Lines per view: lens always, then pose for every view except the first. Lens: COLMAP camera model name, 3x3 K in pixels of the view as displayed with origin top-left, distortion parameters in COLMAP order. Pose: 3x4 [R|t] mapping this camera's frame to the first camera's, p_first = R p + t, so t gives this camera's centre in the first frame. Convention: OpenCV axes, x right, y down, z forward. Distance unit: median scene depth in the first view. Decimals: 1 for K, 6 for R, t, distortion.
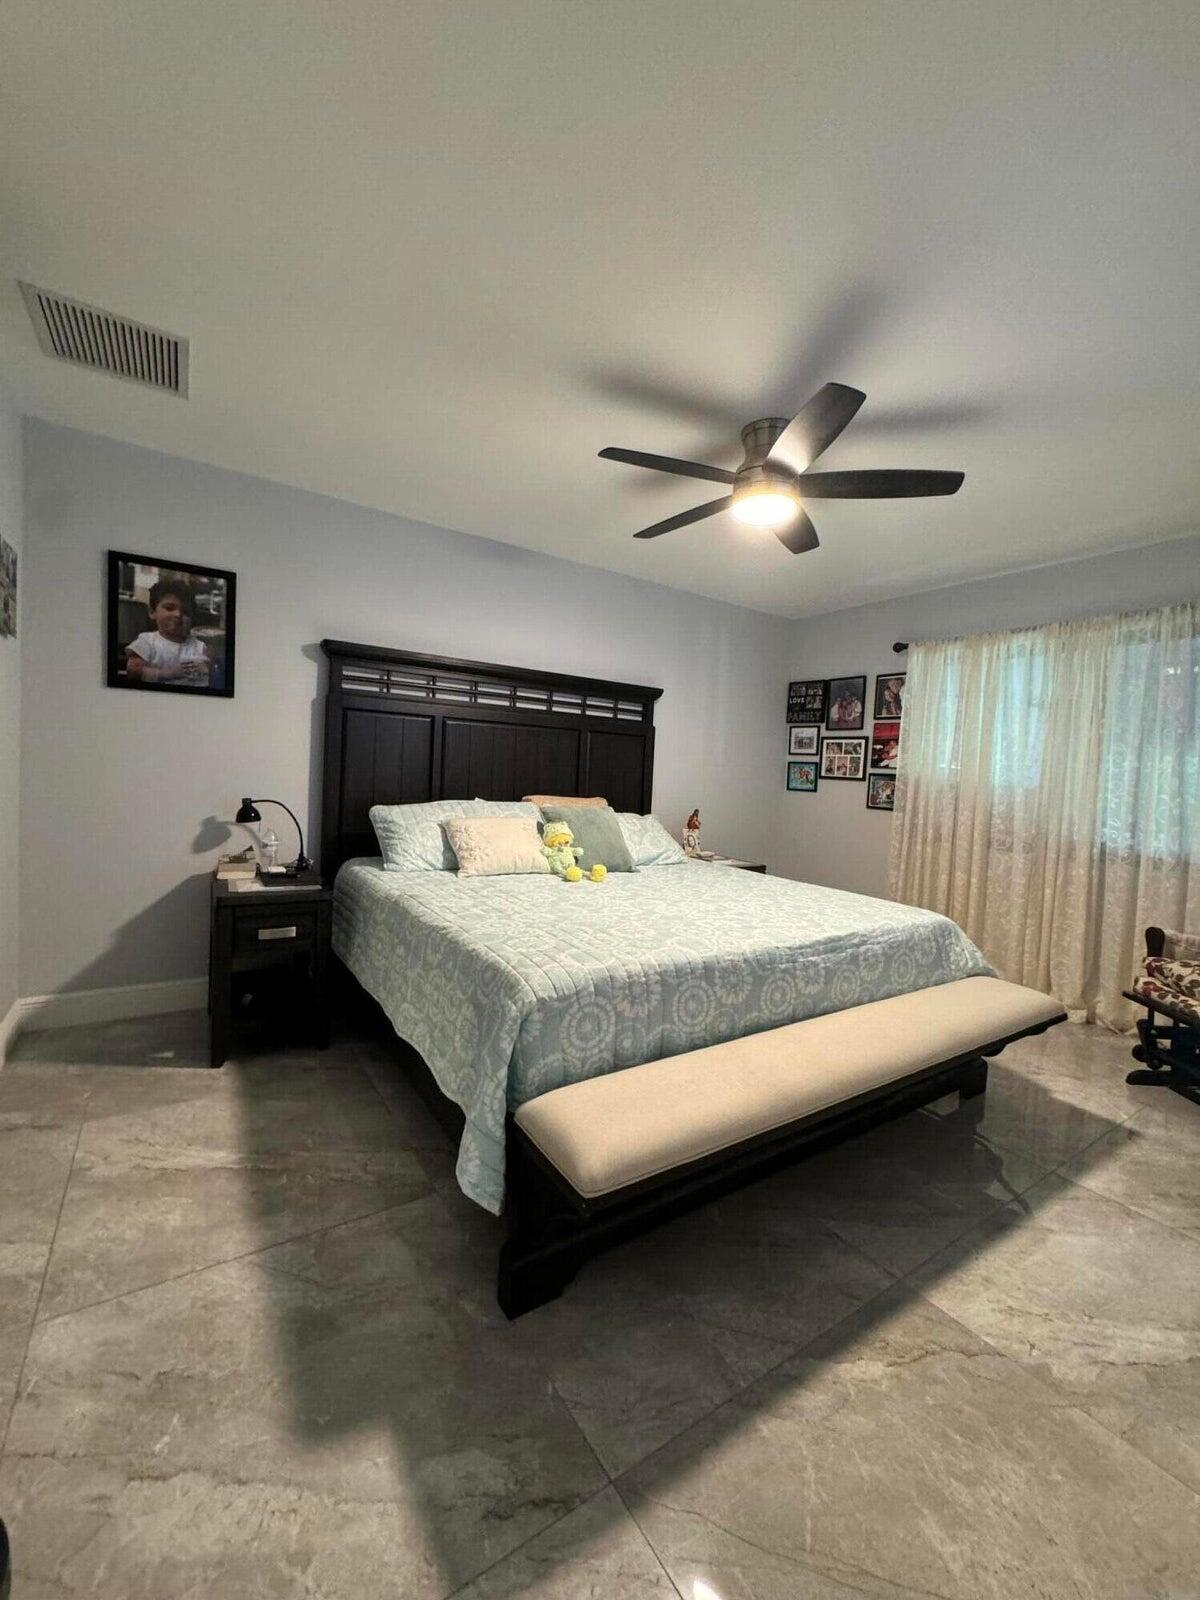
lens RADIAL K [[640.1, 0, 600.0], [0, 640.1, 800.0], [0, 0, 1]] dist [-0.003058, -0.000144]
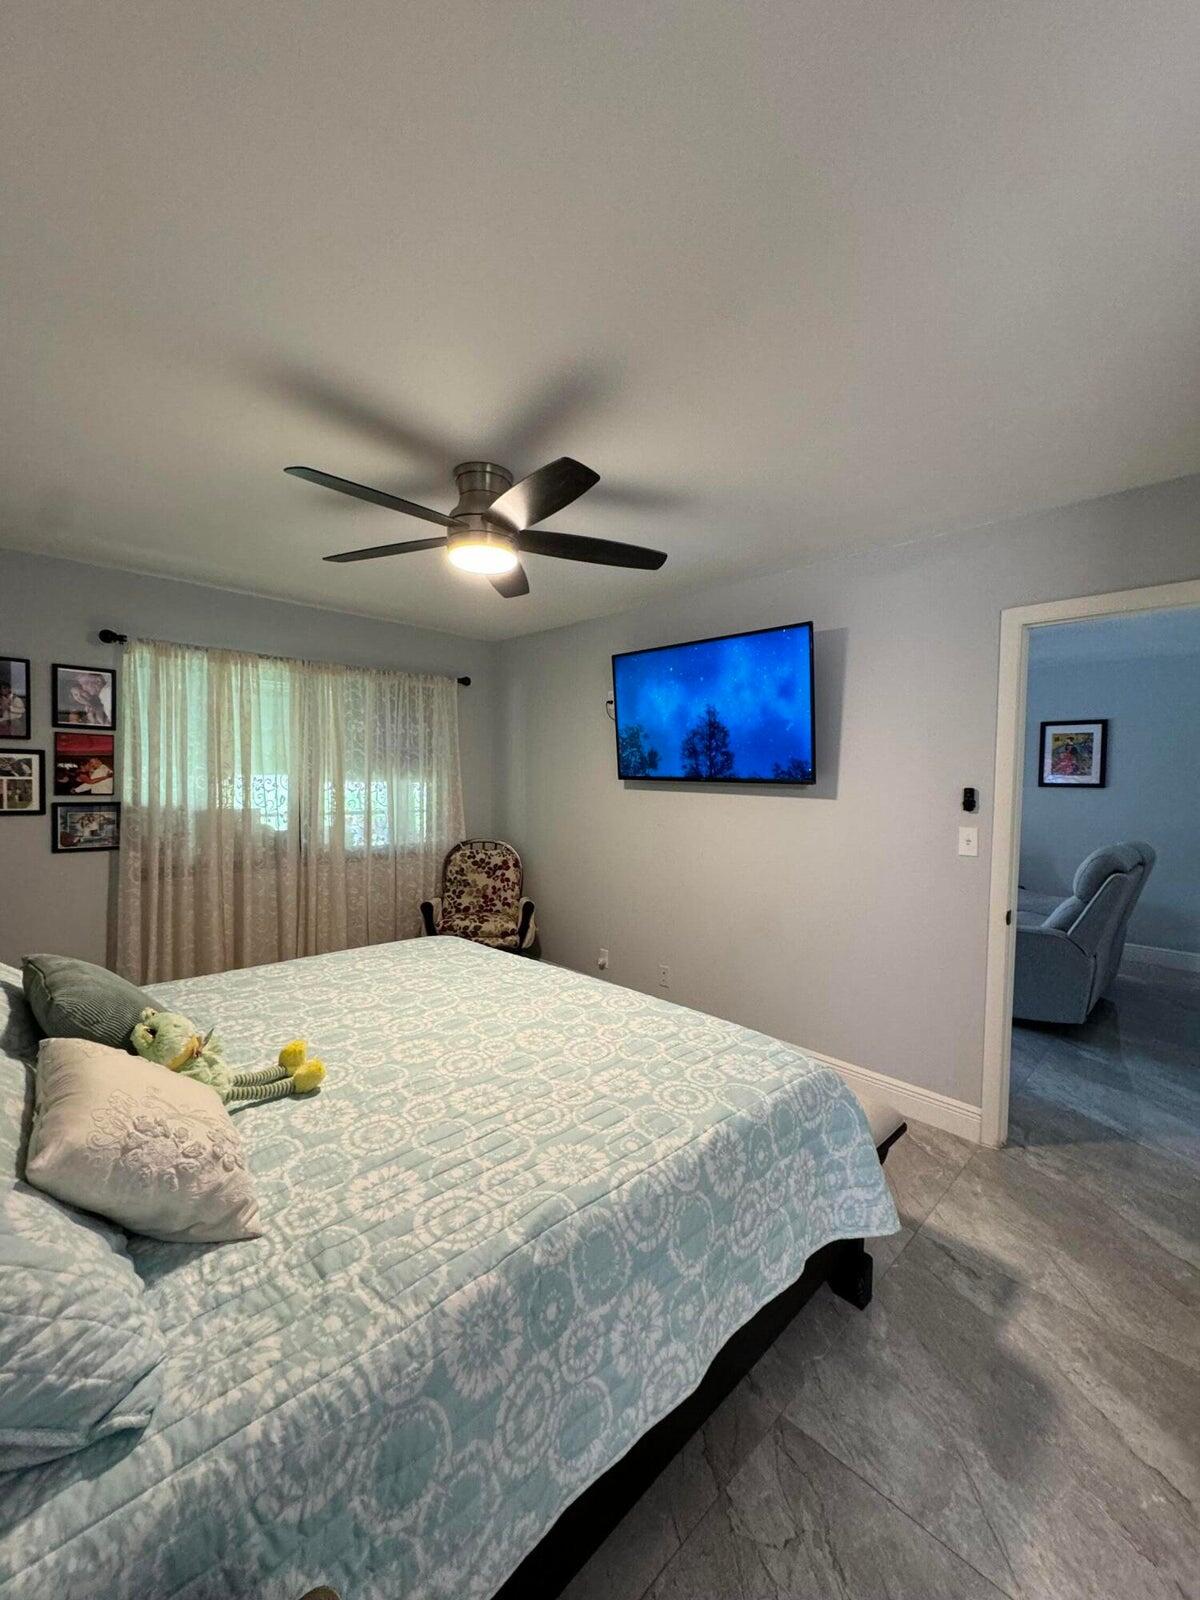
lens RADIAL K [[640.1, 0, 600.0], [0, 640.1, 800.0], [0, 0, 1]] dist [-0.003058, -0.000144]
pose [[-0.186019, -0.092241, 0.978207, -0.386579], [0.015560, 0.995182, 0.096801, -0.106448], [-0.982423, 0.033228, -0.183687, 0.553397]]
